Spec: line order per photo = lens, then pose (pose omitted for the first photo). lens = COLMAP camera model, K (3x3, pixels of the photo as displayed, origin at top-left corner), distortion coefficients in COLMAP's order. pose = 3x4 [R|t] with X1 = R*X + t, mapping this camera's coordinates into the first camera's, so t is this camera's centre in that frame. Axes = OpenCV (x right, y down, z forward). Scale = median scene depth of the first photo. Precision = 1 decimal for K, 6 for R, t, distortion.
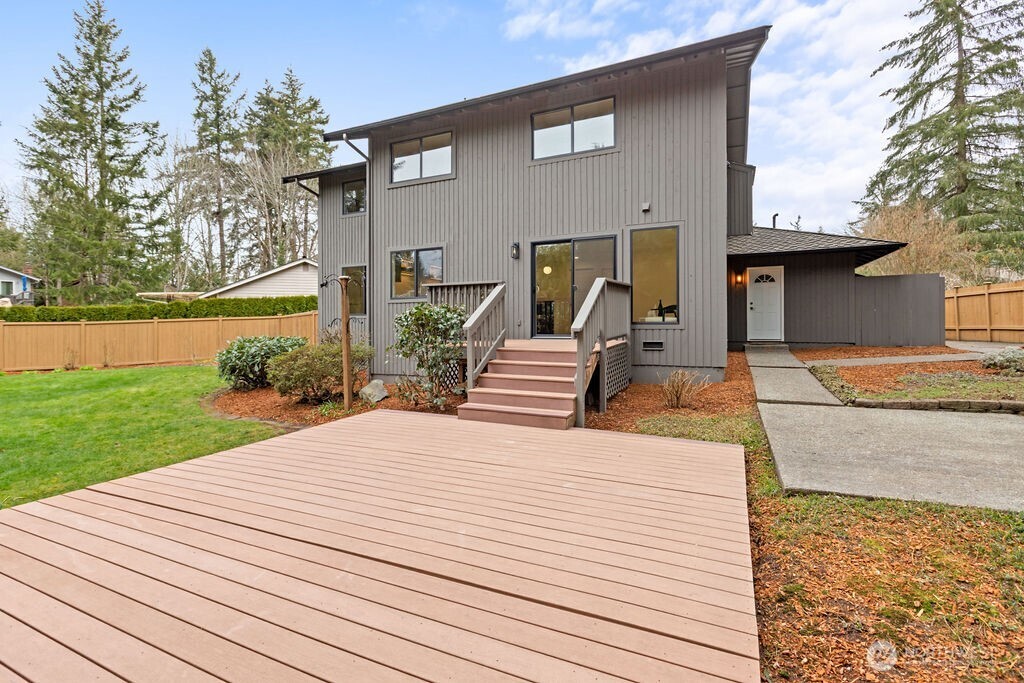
lens RADIAL K [[474.6, 0, 513.7], [0, 474.6, 319.1], [0, 0, 1]] dist [0.039975, -0.028323]
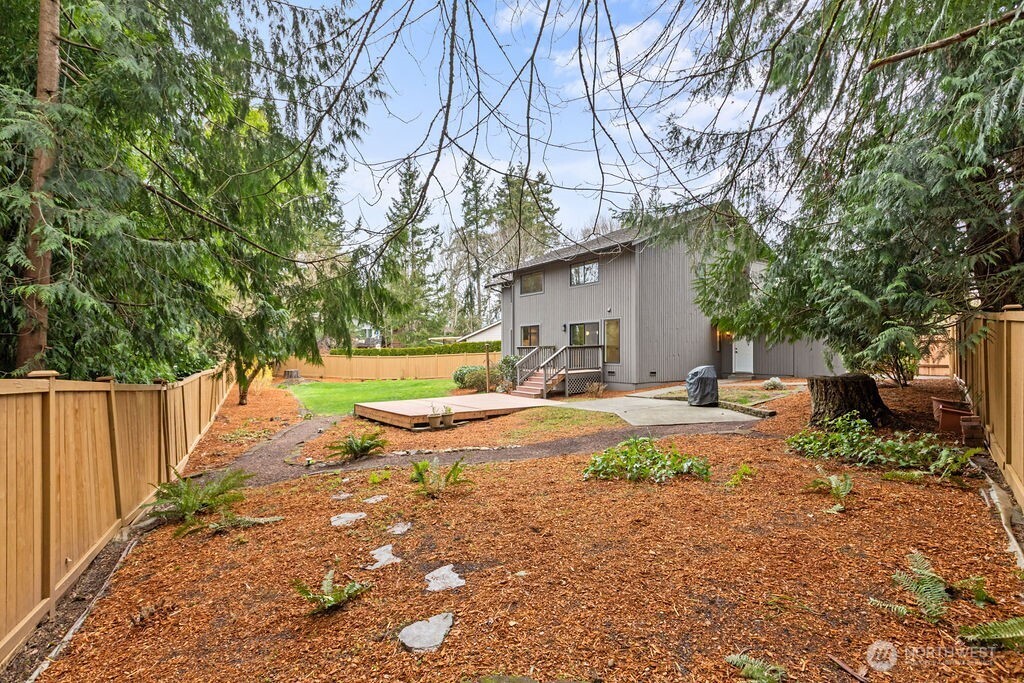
lens RADIAL K [[482.4, 0, 512.0], [0, 482.4, 341.5], [0, 0, 1]] dist [-0.000091, 0.000002]
pose [[0.877999, -0.008947, -0.478579, 0.136908], [0.004992, 0.999942, -0.009536, -0.010037], [0.478637, 0.005983, 0.877993, -0.168382]]
